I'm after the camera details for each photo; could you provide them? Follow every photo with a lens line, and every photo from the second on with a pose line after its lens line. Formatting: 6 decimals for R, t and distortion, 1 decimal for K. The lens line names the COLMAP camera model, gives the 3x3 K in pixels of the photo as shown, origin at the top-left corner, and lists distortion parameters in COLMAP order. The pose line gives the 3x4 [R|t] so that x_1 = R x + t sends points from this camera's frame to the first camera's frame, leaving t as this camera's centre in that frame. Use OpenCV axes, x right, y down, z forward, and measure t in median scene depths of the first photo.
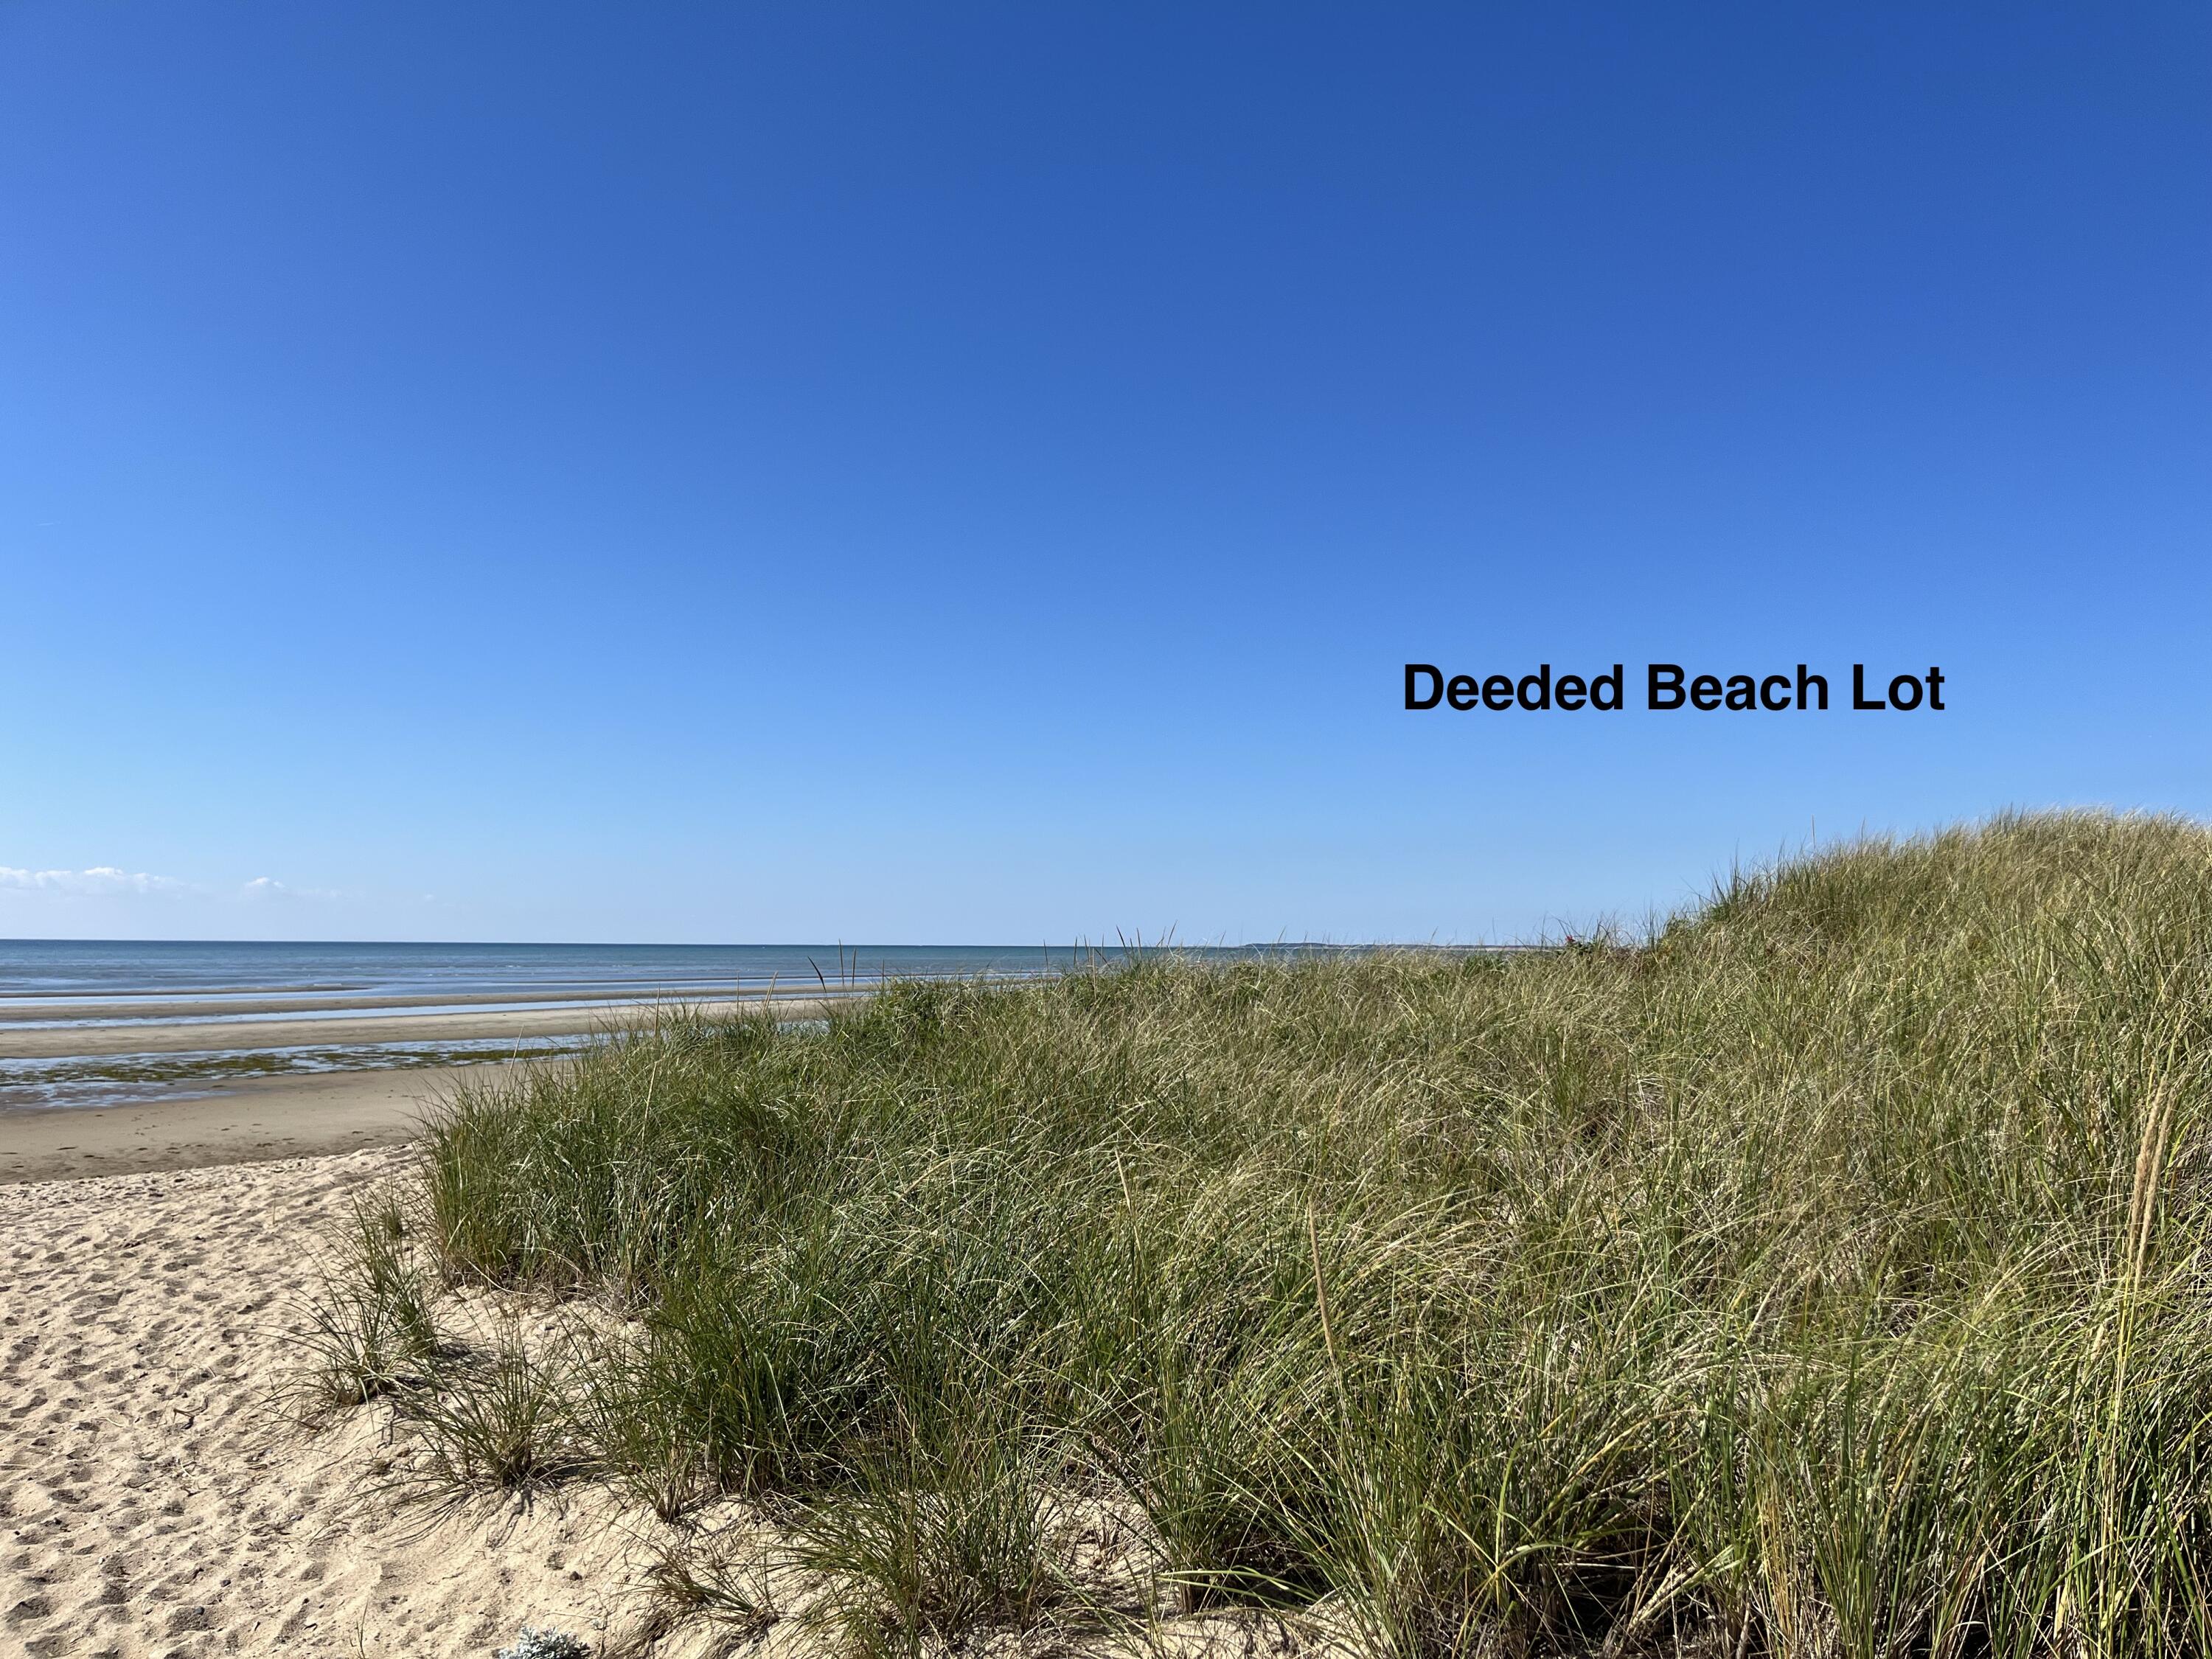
lens RADIAL K [[1667.0, 0, 1111.5], [0, 1667.0, 833.3], [0, 0, 1]] dist [0.015018, 0.005792]
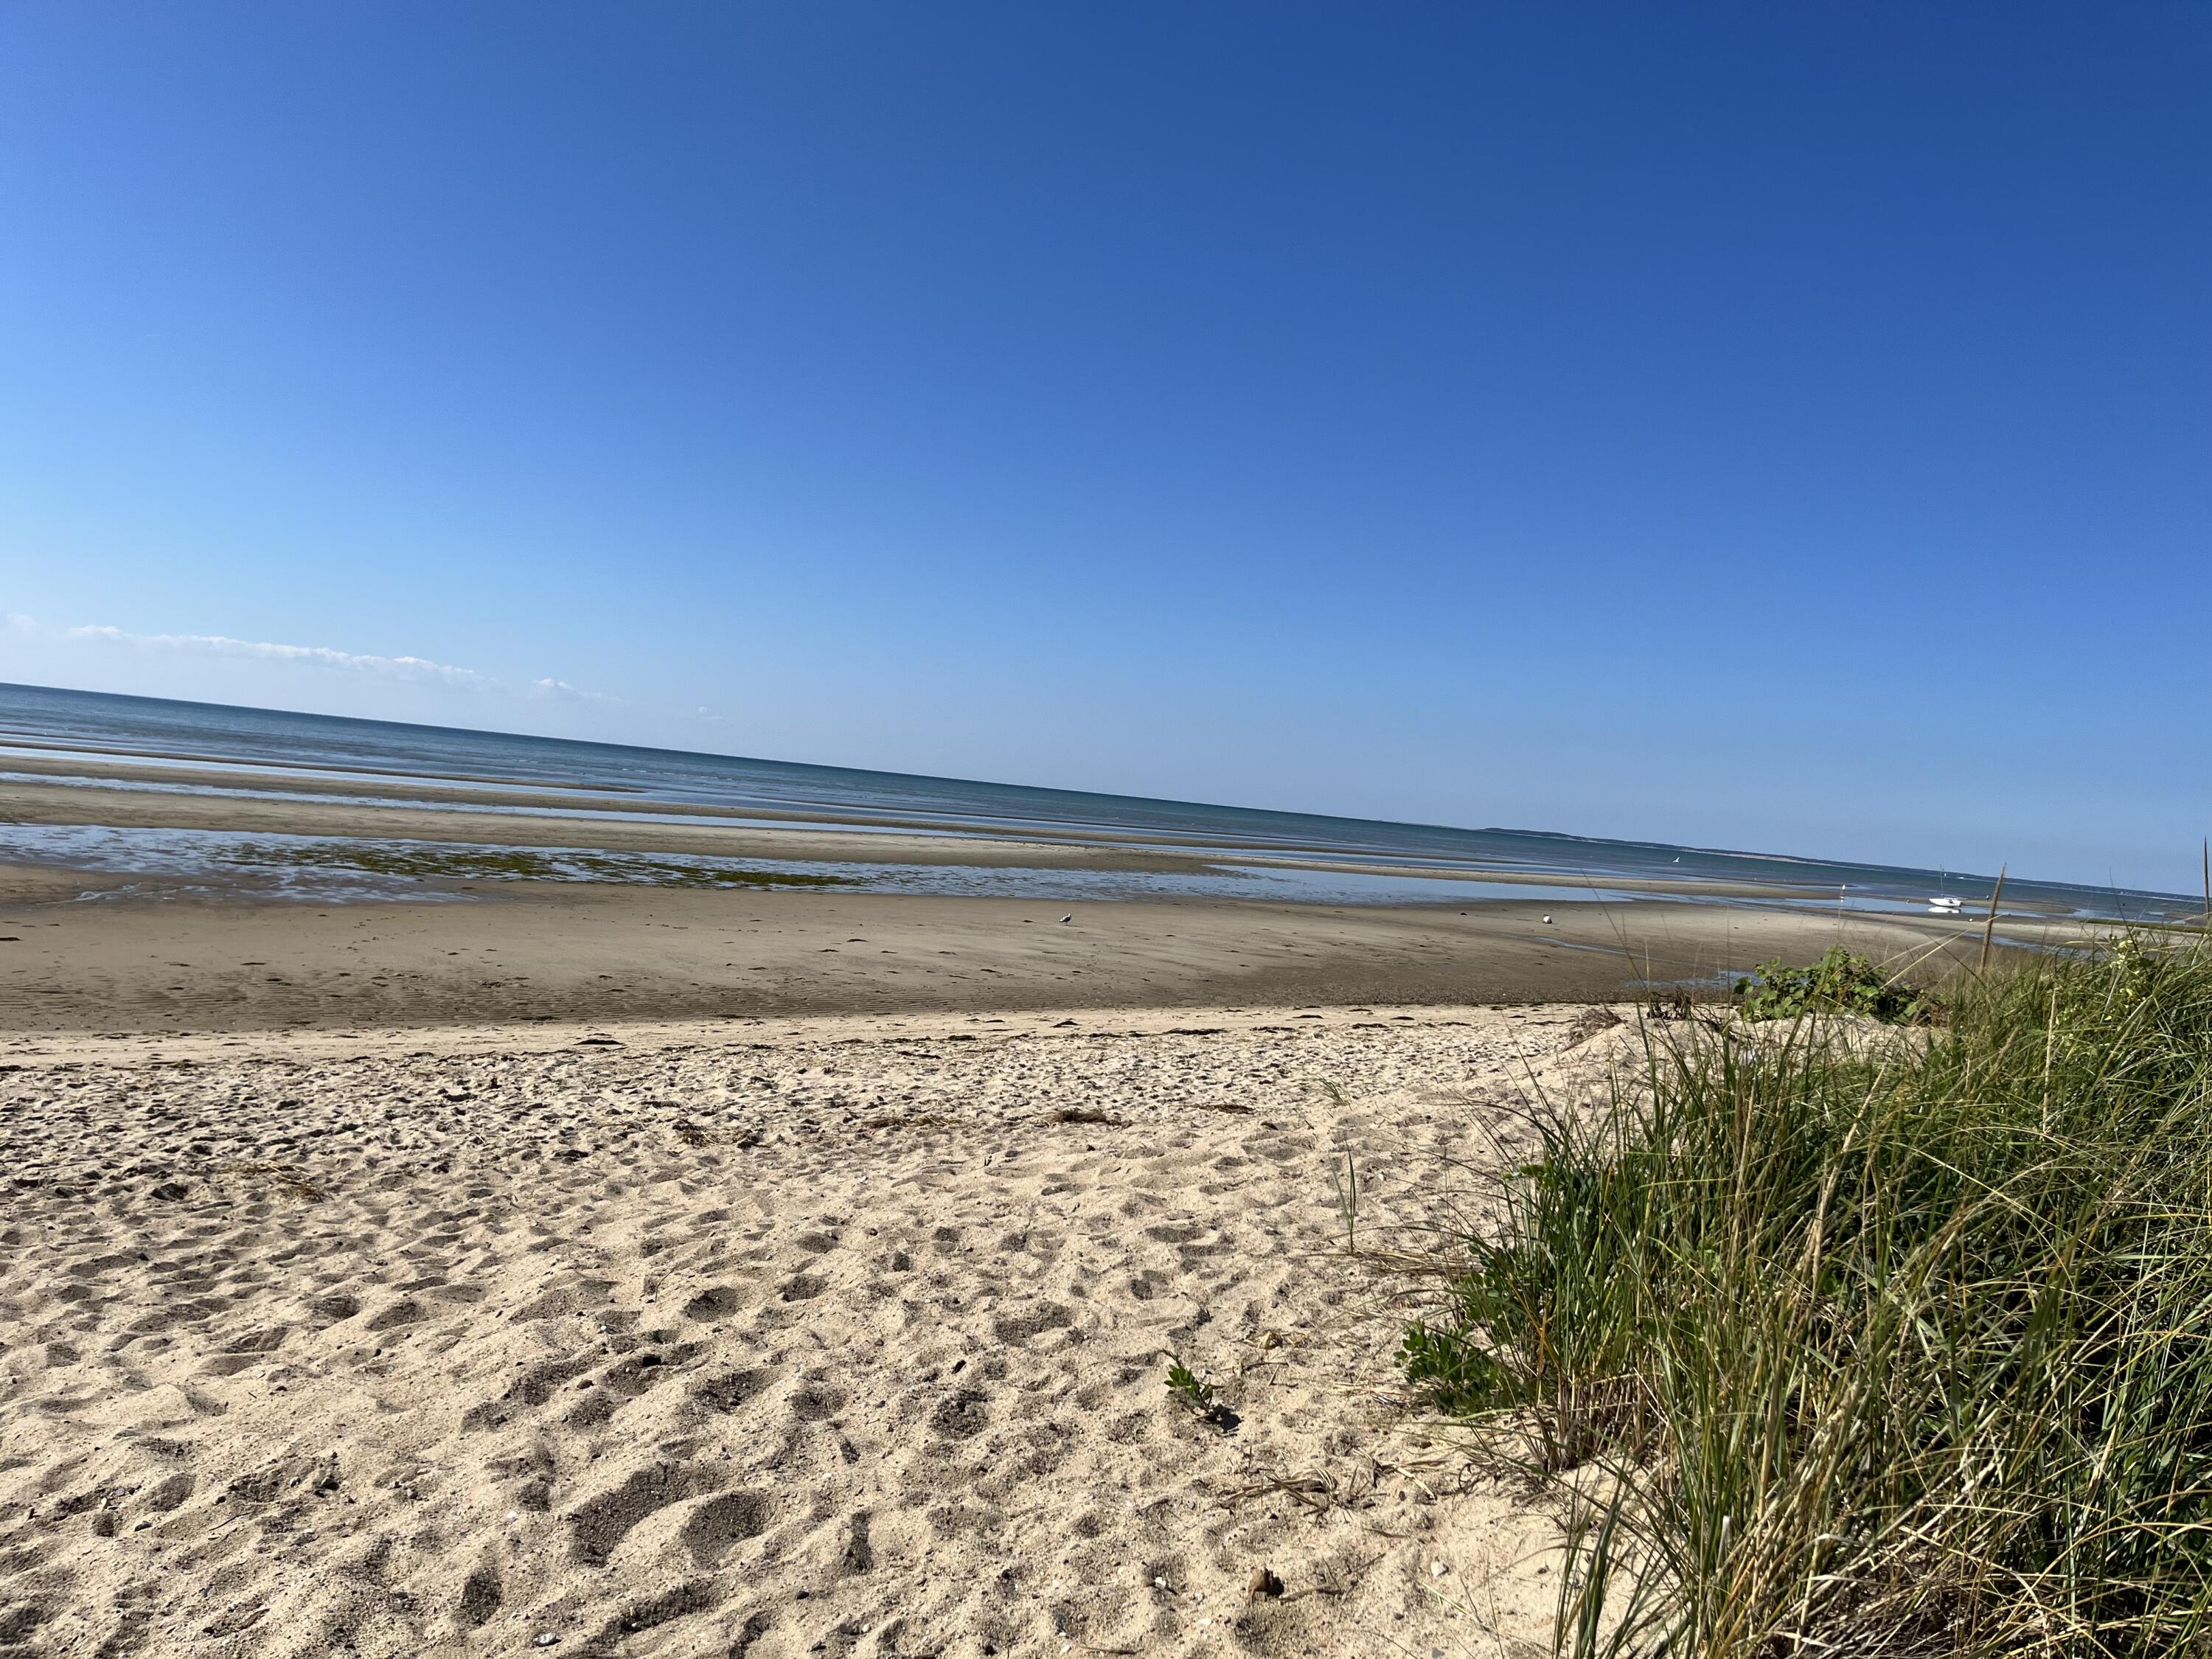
lens RADIAL K [[1667.0, 0, 1102.5], [0, 1667.0, 830.7], [0, 0, 1]] dist [0.015018, 0.005792]
pose [[0.985048, 0.094100, -0.144309, -0.059472], [-0.081817, 0.992682, 0.088820, 0.011318], [0.151611, -0.075686, 0.985538, 0.139818]]
